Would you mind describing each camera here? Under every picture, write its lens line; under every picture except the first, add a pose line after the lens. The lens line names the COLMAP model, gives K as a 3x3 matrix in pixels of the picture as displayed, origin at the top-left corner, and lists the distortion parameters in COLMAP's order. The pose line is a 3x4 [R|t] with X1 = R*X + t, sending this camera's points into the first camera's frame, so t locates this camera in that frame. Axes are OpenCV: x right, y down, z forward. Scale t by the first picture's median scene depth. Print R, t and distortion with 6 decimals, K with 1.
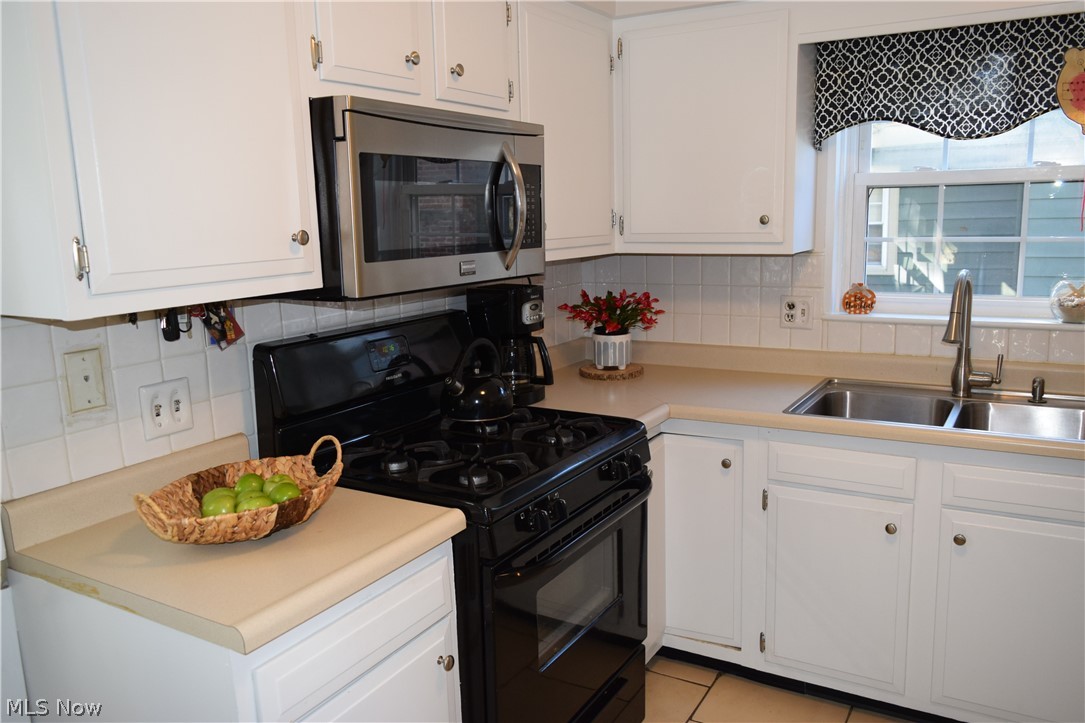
lens RADIAL K [[846.4, 0, 542.5], [0, 846.4, 361.5], [0, 0, 1]] dist [-0.006860, -0.002091]
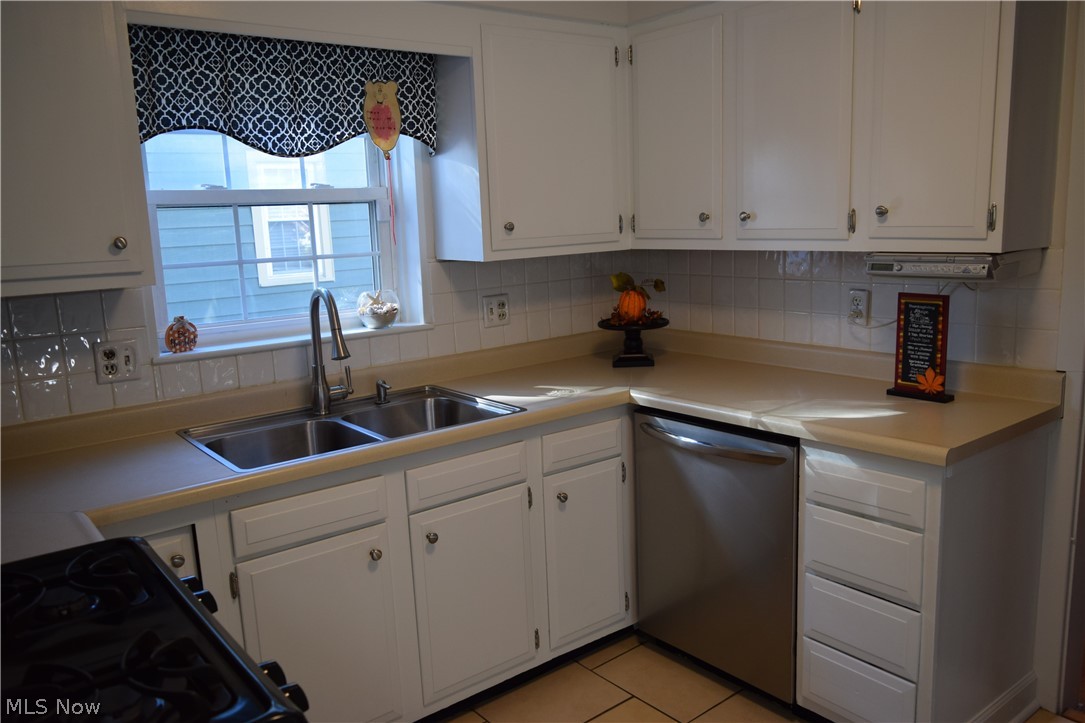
lens RADIAL K [[846.4, 0, 542.5], [0, 846.4, 361.5], [0, 0, 1]] dist [-0.006860, -0.002091]
pose [[0.358641, -0.147680, 0.921720, -0.330466], [0.193417, 0.977734, 0.081396, -0.051817], [-0.913218, 0.149085, 0.379220, 0.383278]]
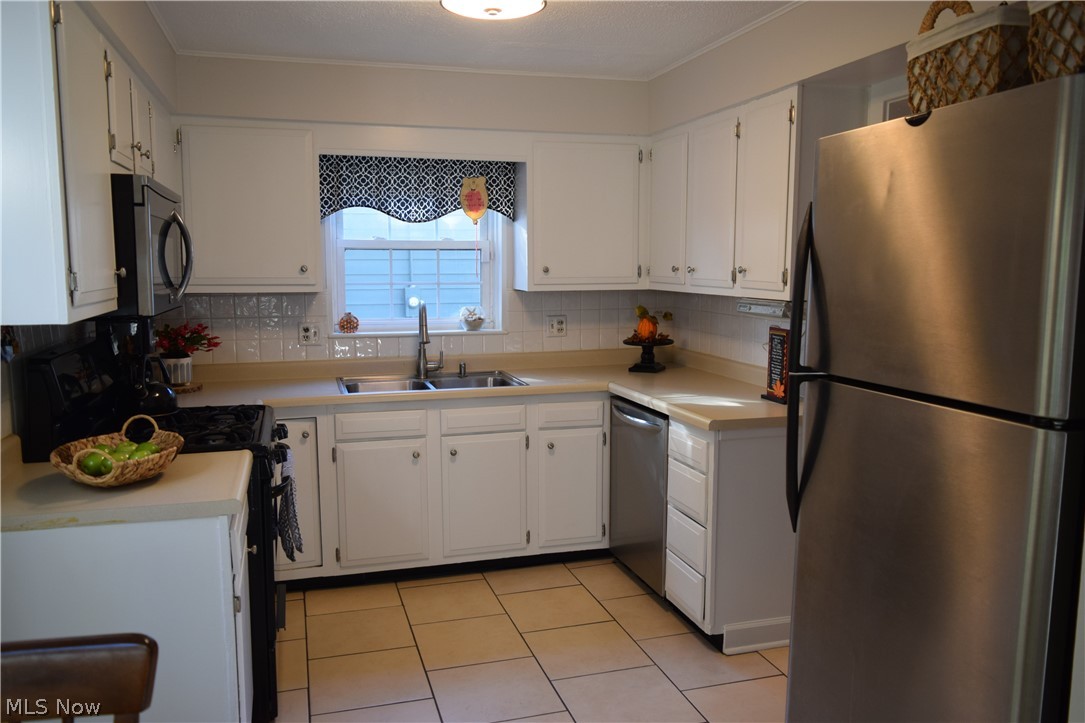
lens RADIAL K [[846.4, 0, 542.5], [0, 846.4, 361.5], [0, 0, 1]] dist [-0.006860, -0.002091]
pose [[0.680024, -0.060571, 0.730683, -0.546945], [0.110740, 0.993634, -0.020694, 0.069363], [-0.724778, 0.094988, 0.682403, -0.287486]]
